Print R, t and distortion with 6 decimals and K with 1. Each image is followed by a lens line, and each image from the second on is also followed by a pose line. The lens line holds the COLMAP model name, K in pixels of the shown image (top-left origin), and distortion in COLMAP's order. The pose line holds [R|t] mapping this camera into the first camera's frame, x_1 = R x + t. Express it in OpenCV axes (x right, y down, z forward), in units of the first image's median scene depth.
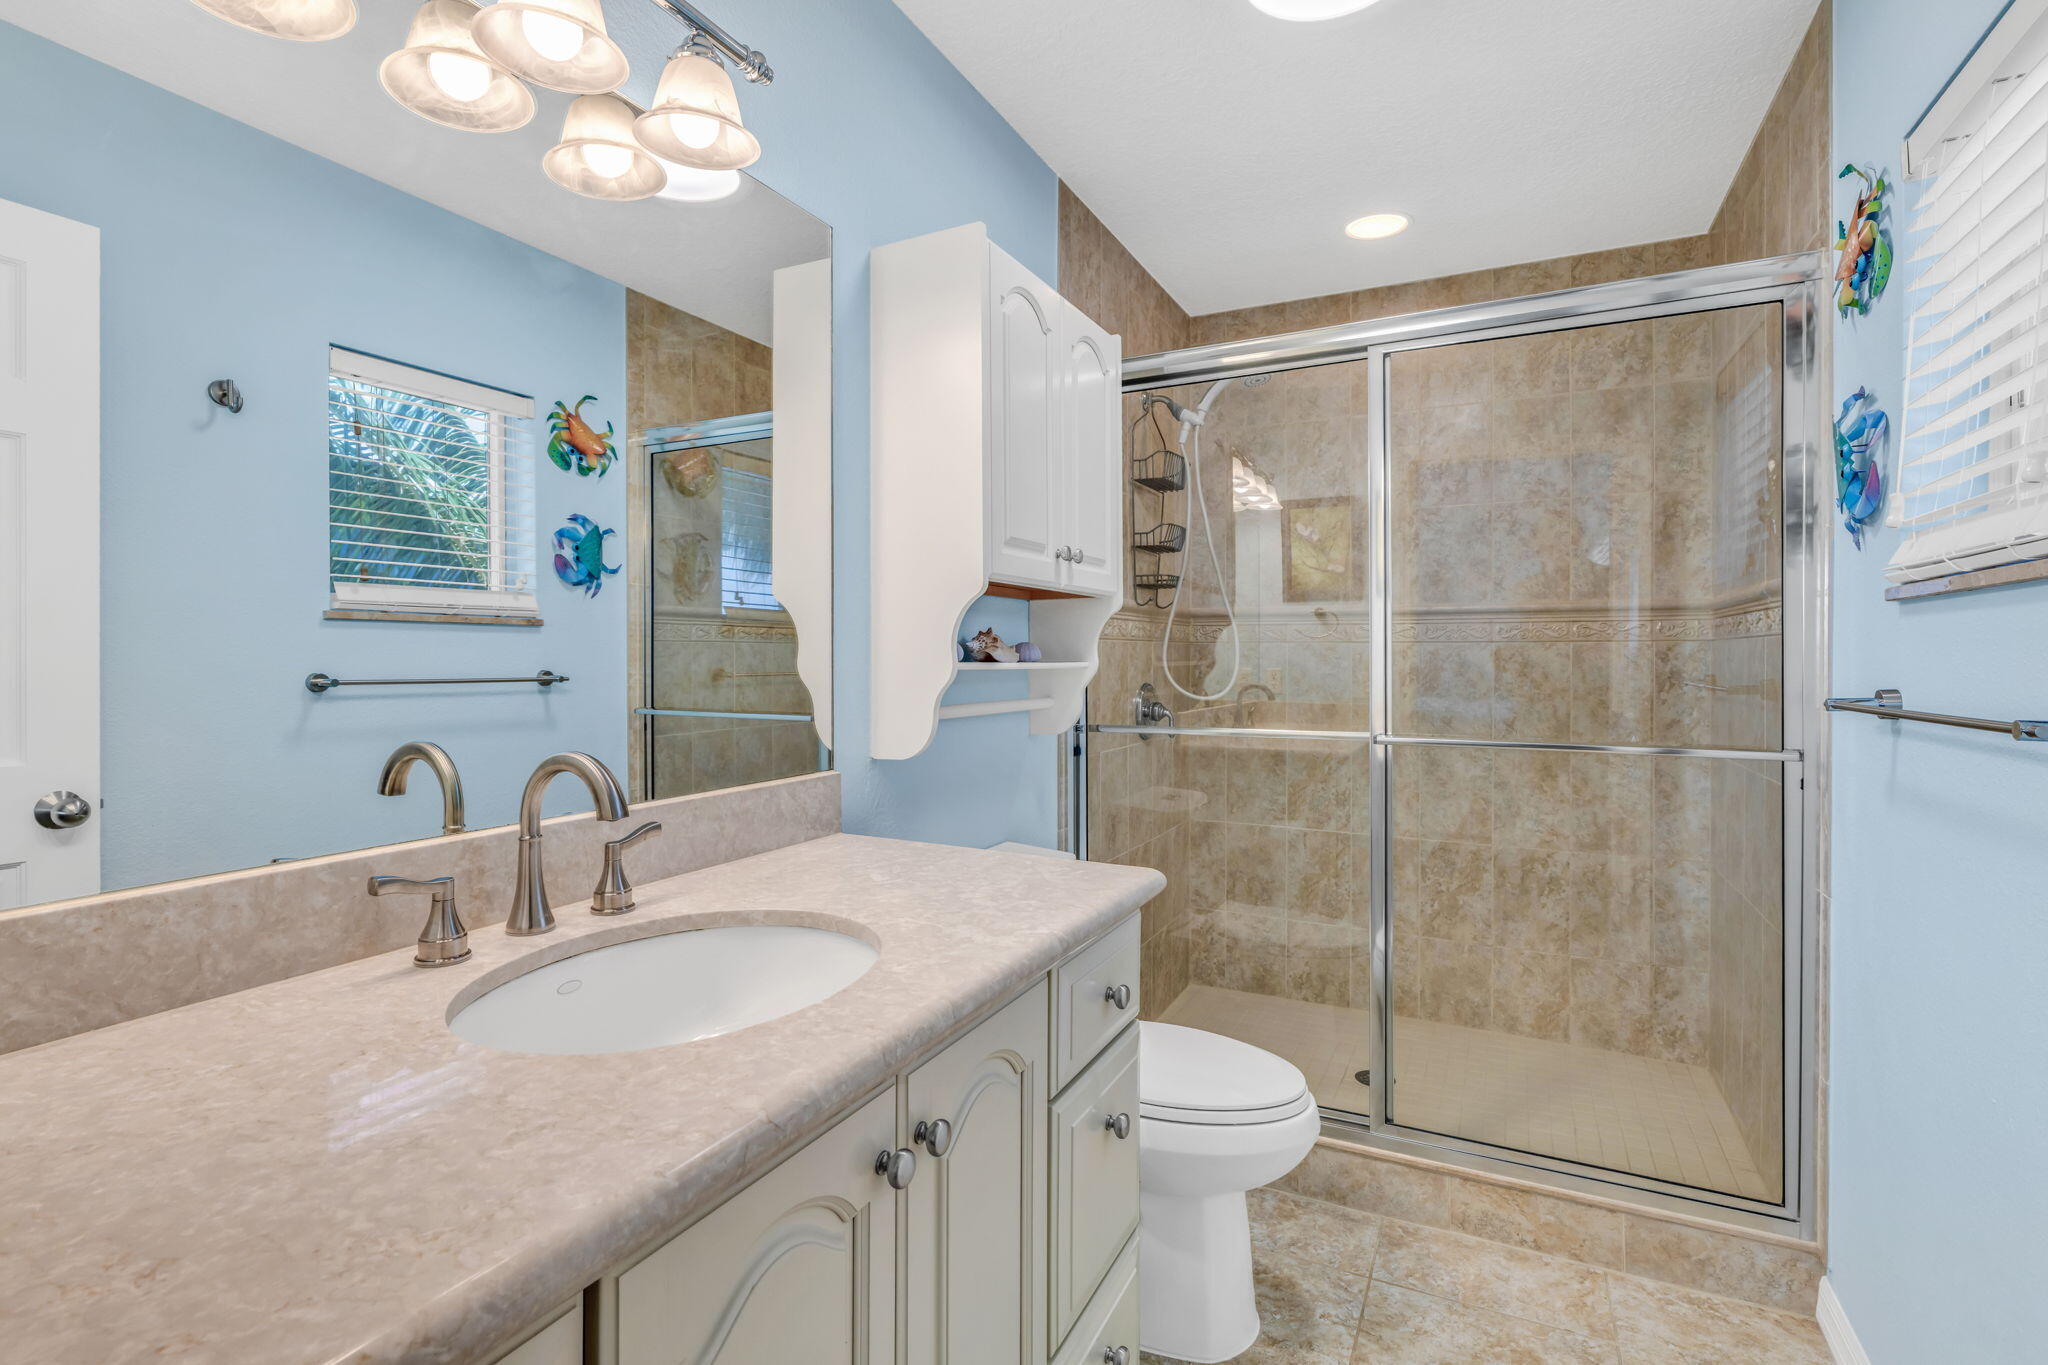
lens RADIAL K [[1050.1, 0, 966.2], [0, 1050.1, 659.0], [0, 0, 1]] dist [-0.003337, 0.000136]
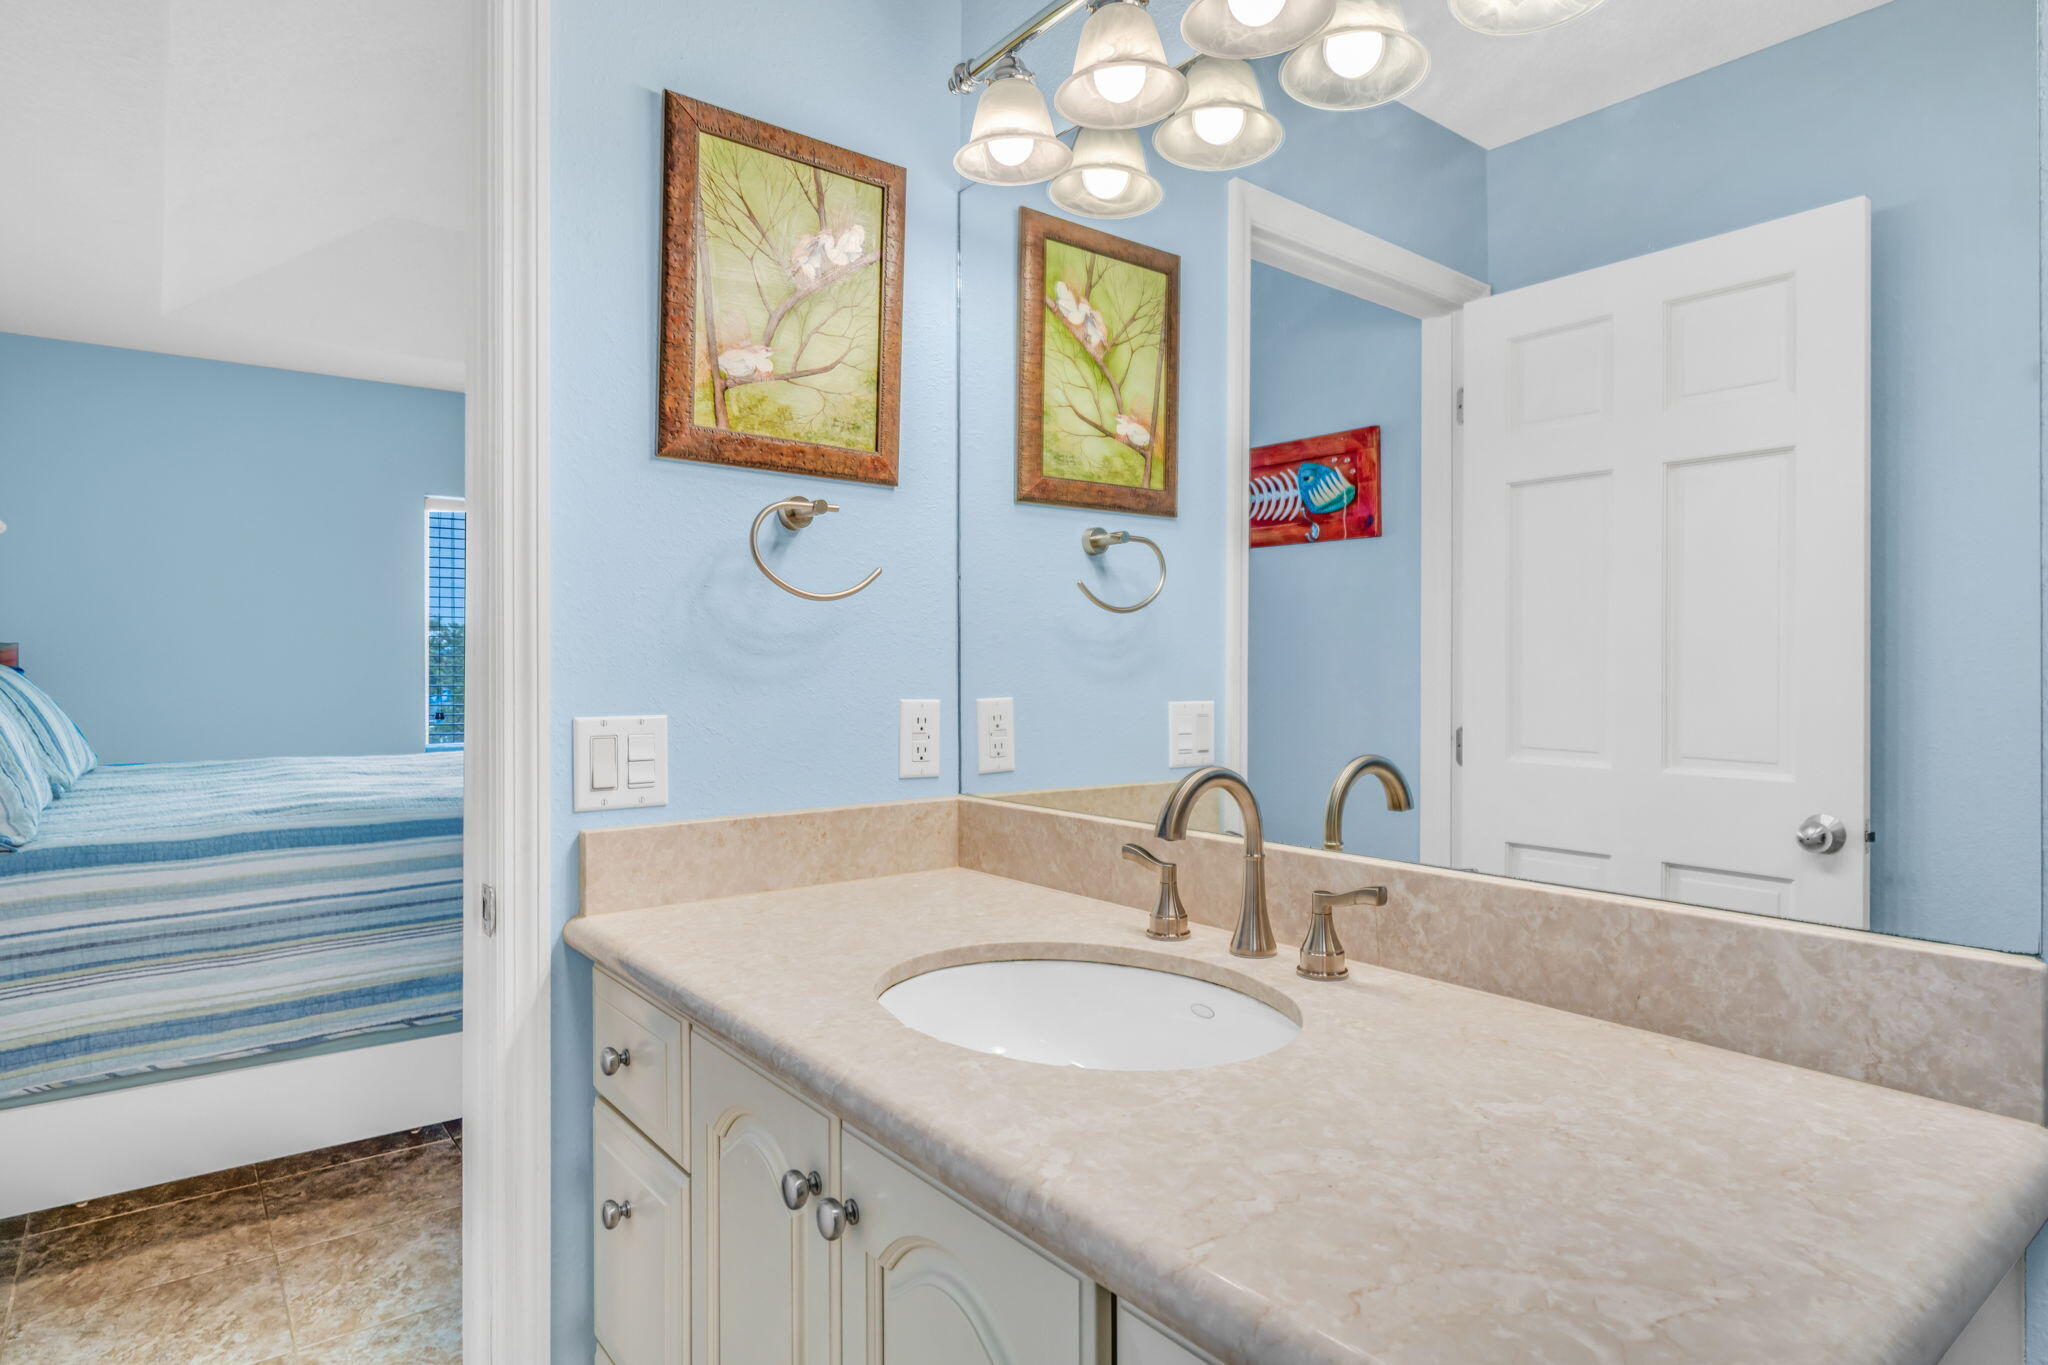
lens RADIAL K [[1050.1, 0, 966.2], [0, 1050.1, 659.0], [0, 0, 1]] dist [-0.003337, 0.000136]
pose [[-0.403197, 0.006123, -0.915093, 0.650934], [0.005182, 0.999977, 0.004408, -0.023635], [0.915099, -0.002964, -0.403219, 1.262560]]
